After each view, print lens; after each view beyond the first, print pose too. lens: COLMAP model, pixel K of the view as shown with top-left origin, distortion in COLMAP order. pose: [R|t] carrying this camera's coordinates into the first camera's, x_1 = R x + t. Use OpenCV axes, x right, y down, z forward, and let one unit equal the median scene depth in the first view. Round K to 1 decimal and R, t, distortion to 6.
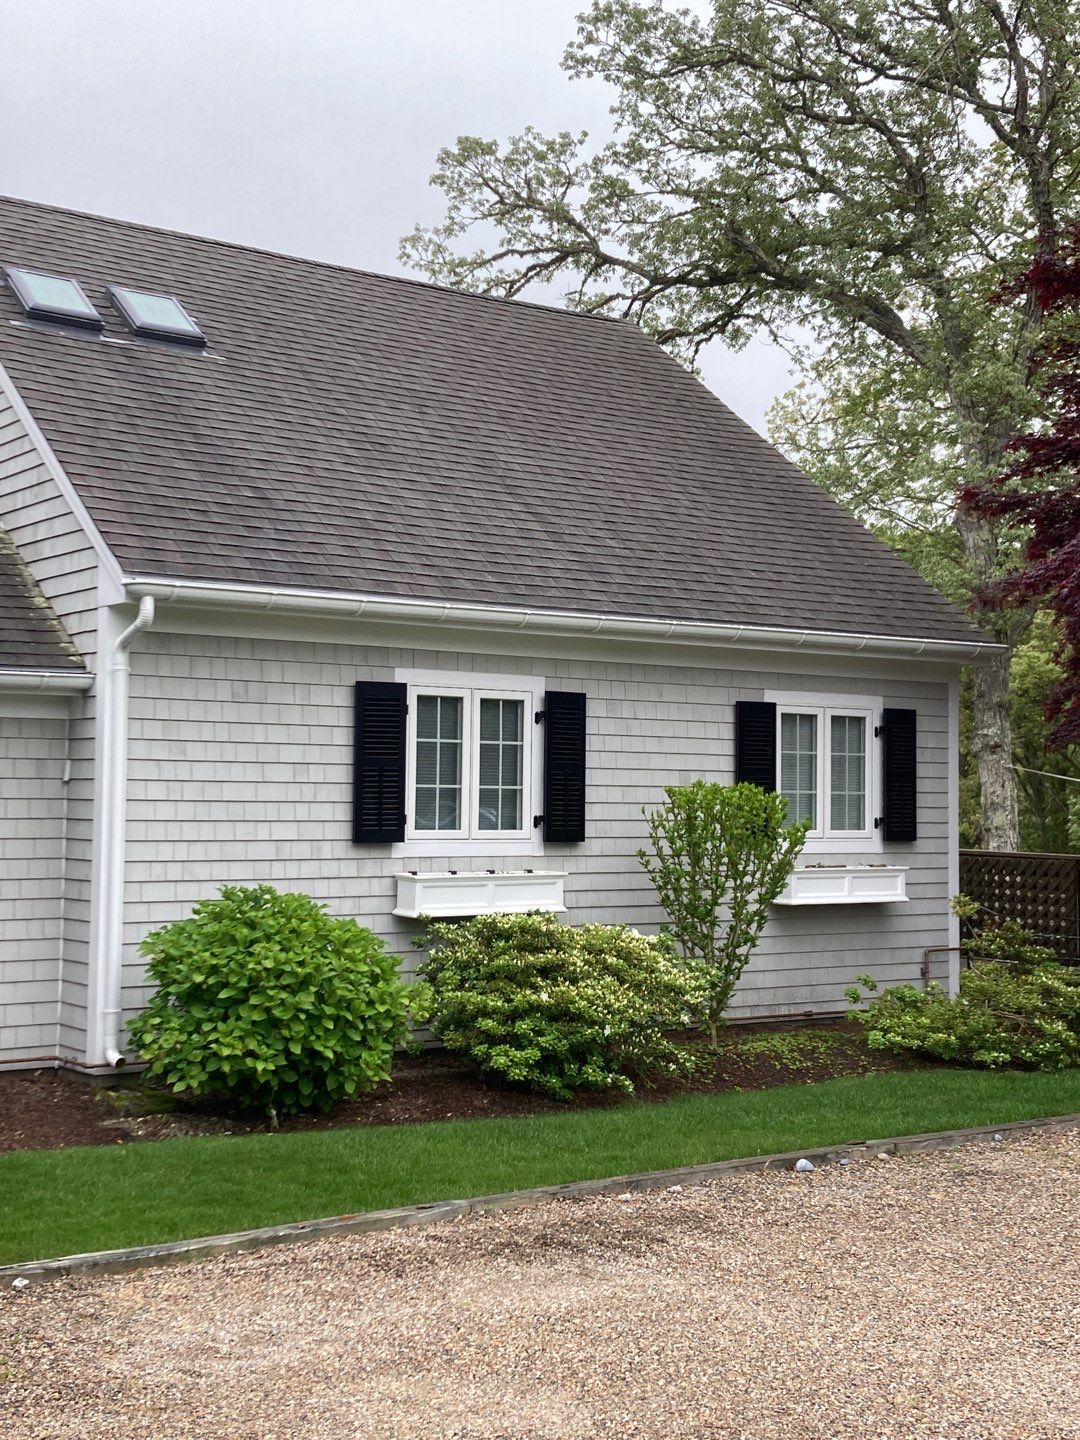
lens RADIAL K [[1658.9, 0, 564.2], [0, 1658.9, 718.9], [0, 0, 1]] dist [0.101214, -0.364180]
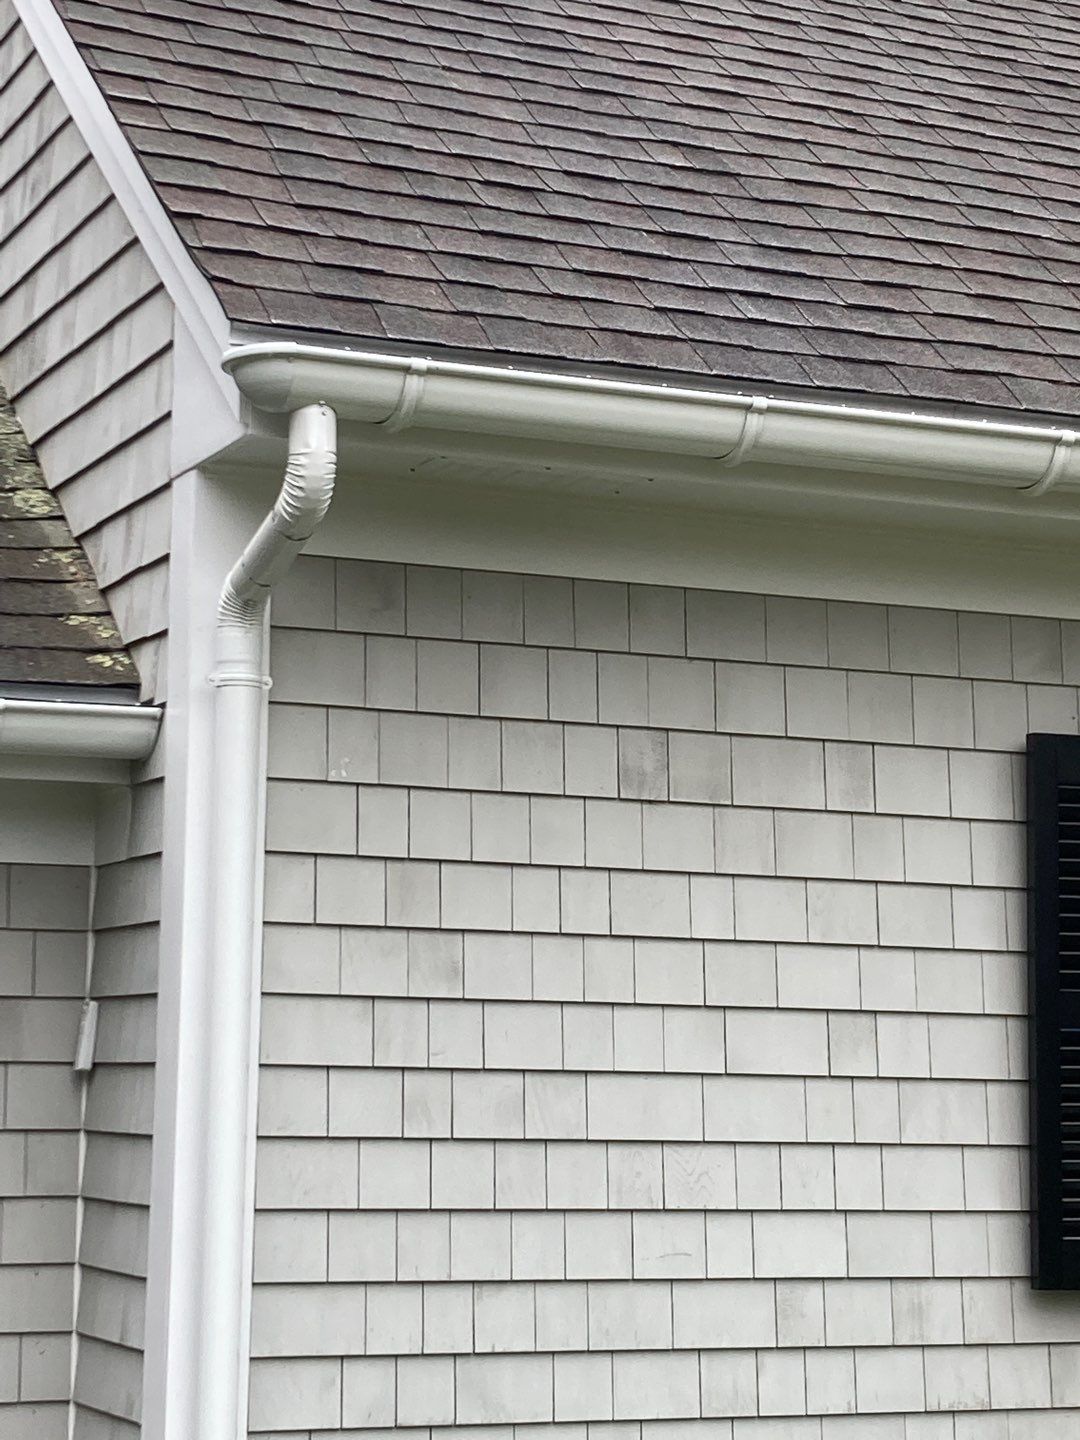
lens RADIAL K [[2468.2, 0, 586.5], [0, 2468.2, 723.3], [0, 0, 1]] dist [0.169616, 0.077596]
pose [[0.971944, -0.030097, -0.233280, -0.101894], [0.006239, 0.994730, -0.102343, 0.020938], [0.235131, 0.098016, 0.967009, 0.570612]]
